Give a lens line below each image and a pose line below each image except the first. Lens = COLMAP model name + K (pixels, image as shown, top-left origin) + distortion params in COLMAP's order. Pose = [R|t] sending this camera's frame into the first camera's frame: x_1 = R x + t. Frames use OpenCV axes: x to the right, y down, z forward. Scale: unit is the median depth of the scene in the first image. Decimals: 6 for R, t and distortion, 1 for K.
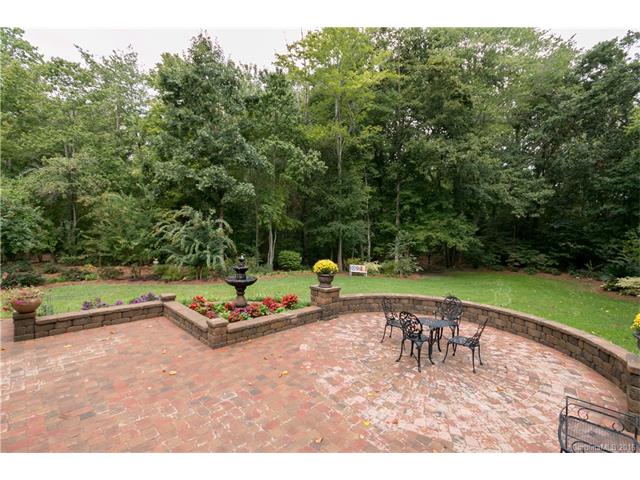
lens RADIAL K [[296.6, 0, 320.5], [0, 296.6, 235.4], [0, 0, 1]] dist [0.010334, -0.000312]
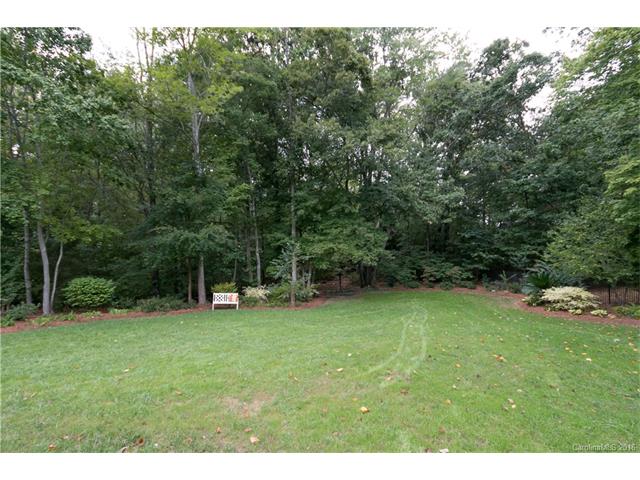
lens RADIAL K [[290.6, 0, 321.0], [0, 290.6, 242.0], [0, 0, 1]] dist [0.010154, -0.000536]
pose [[0.974669, -0.025483, 0.222195, 0.248708], [0.038784, 0.997694, -0.055705, 0.036954], [-0.220263, 0.062912, 0.973410, 0.377957]]
